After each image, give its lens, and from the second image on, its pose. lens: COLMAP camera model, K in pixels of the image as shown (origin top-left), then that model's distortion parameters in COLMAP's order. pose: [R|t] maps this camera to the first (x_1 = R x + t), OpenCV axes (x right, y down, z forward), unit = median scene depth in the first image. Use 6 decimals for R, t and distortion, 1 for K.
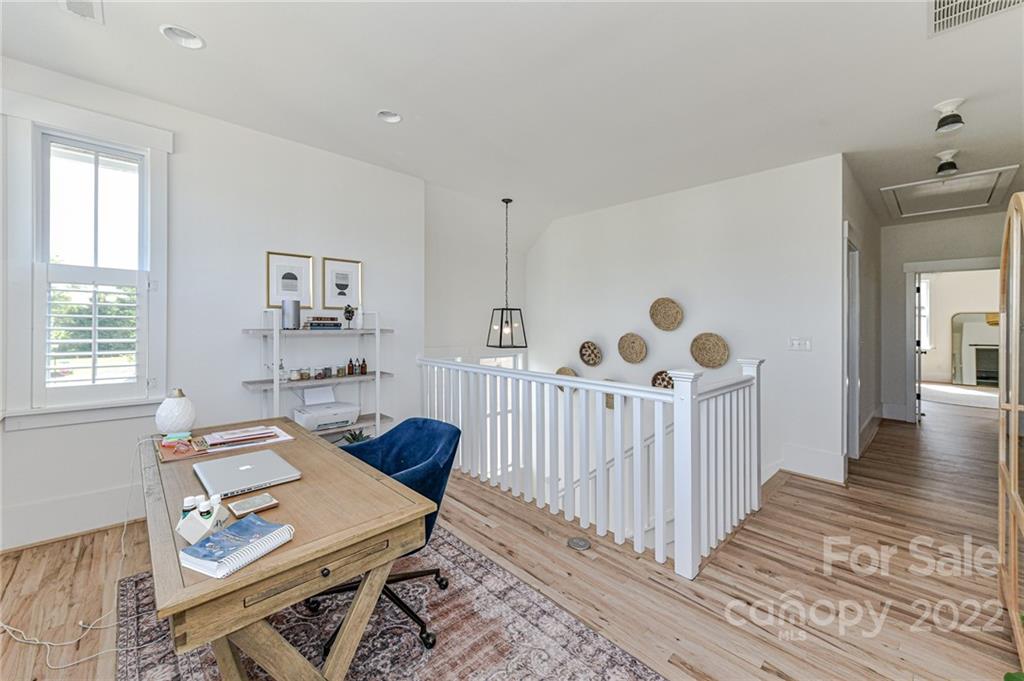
lens RADIAL K [[400.7, 0, 513.1], [0, 400.7, 330.3], [0, 0, 1]] dist [0.004272, -0.000019]
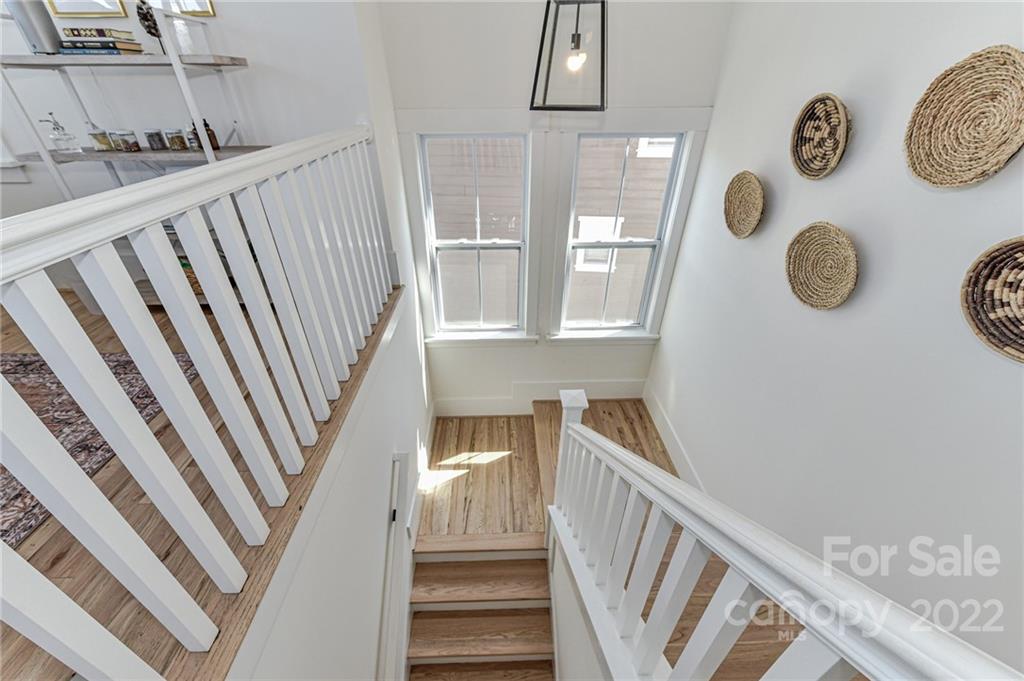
lens RADIAL K [[400.7, 0, 510.2], [0, 400.7, 341.6], [0, 0, 1]] dist [0.004272, -0.000019]
pose [[0.740587, 0.352974, -0.571786, 0.253507], [0.001641, 0.849970, 0.526828, 0.024774], [0.671958, -0.391101, 0.628898, 0.536897]]
